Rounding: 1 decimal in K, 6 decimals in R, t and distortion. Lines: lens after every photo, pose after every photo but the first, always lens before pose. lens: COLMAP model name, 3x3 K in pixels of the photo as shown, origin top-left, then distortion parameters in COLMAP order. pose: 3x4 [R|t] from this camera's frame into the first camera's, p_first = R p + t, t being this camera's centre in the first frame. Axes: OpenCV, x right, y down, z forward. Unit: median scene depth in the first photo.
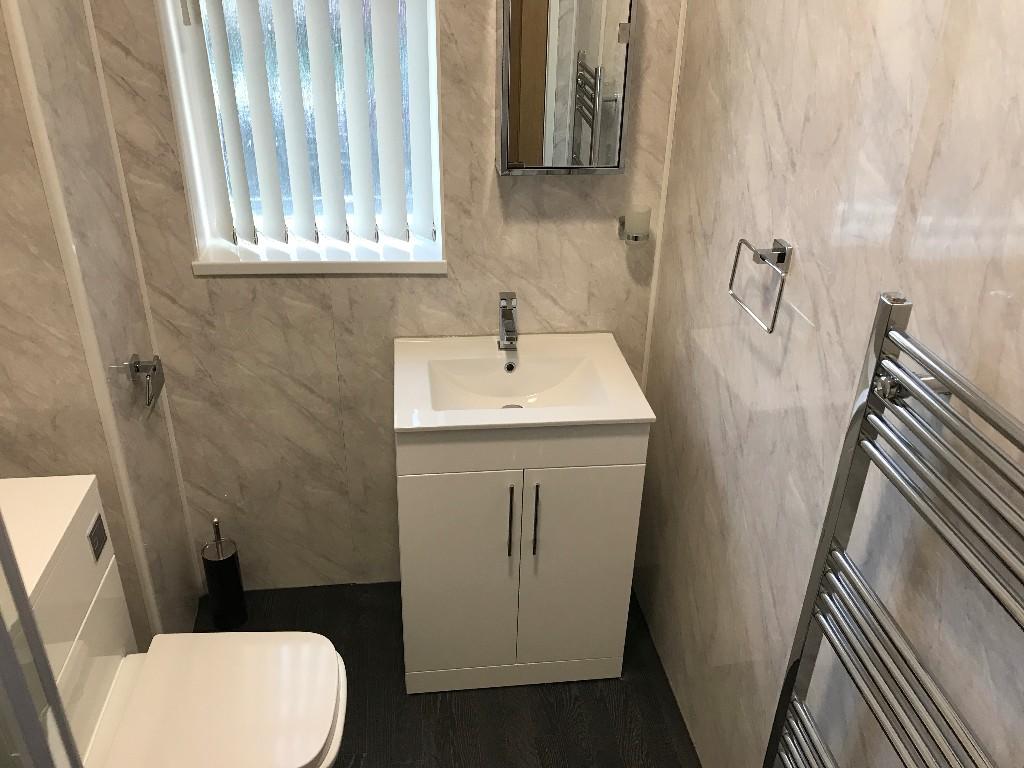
lens RADIAL K [[839.2, 0, 512.8], [0, 839.2, 383.4], [0, 0, 1]] dist [0.049352, -0.046174]
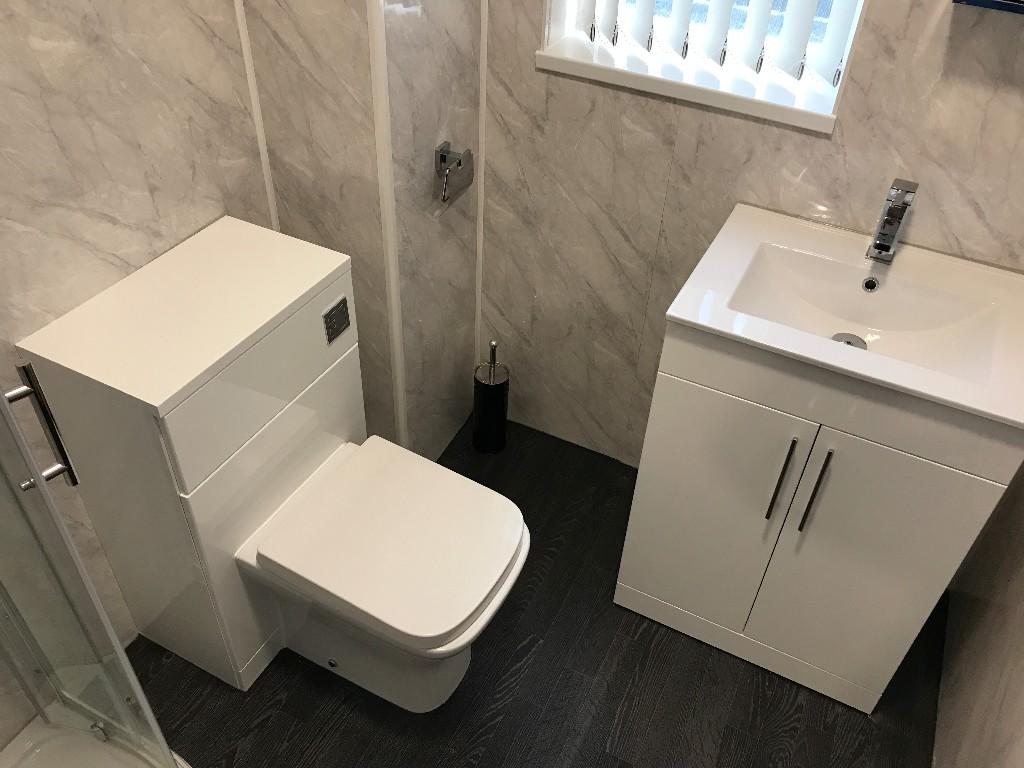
lens RADIAL K [[839.2, 0, 511.4], [0, 839.2, 383.5], [0, 0, 1]] dist [0.049352, -0.046174]
pose [[0.829354, 0.363041, -0.424704, 0.081321], [-0.281414, 0.928097, 0.243806, -0.030874], [0.482678, -0.082684, 0.871886, 0.206484]]
